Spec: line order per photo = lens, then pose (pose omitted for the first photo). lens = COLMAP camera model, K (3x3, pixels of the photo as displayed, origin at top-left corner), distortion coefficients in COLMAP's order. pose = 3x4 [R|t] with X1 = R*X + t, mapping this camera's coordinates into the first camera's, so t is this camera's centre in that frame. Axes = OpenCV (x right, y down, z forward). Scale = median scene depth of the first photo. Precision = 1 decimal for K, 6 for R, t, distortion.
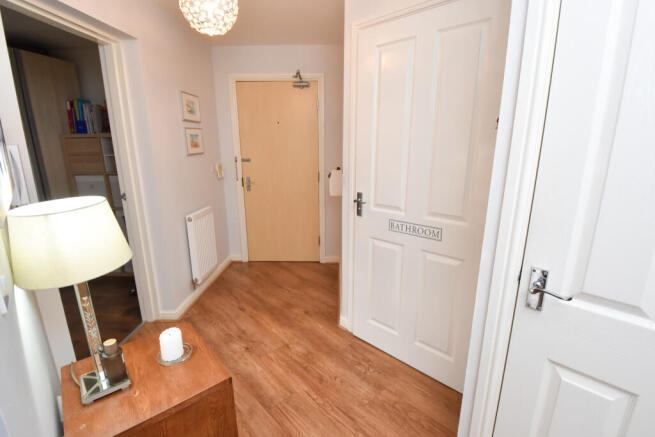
lens RADIAL K [[324.9, 0, 327.5], [0, 324.9, 218.5], [0, 0, 1]] dist [0.001894, -0.018392]
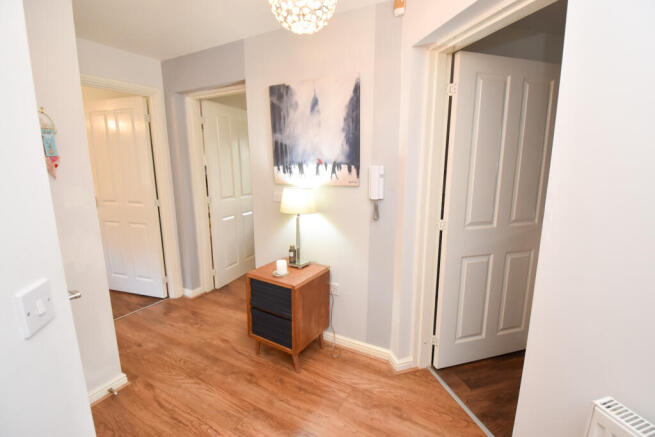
lens RADIAL K [[324.9, 0, 327.5], [0, 324.9, 218.5], [0, 0, 1]] dist [0.001894, -0.018392]
pose [[-0.963618, 0.062755, -0.259813, -0.173619], [-0.058043, 0.899719, 0.432593, -0.459738], [0.260906, 0.431935, -0.863343, 1.734837]]
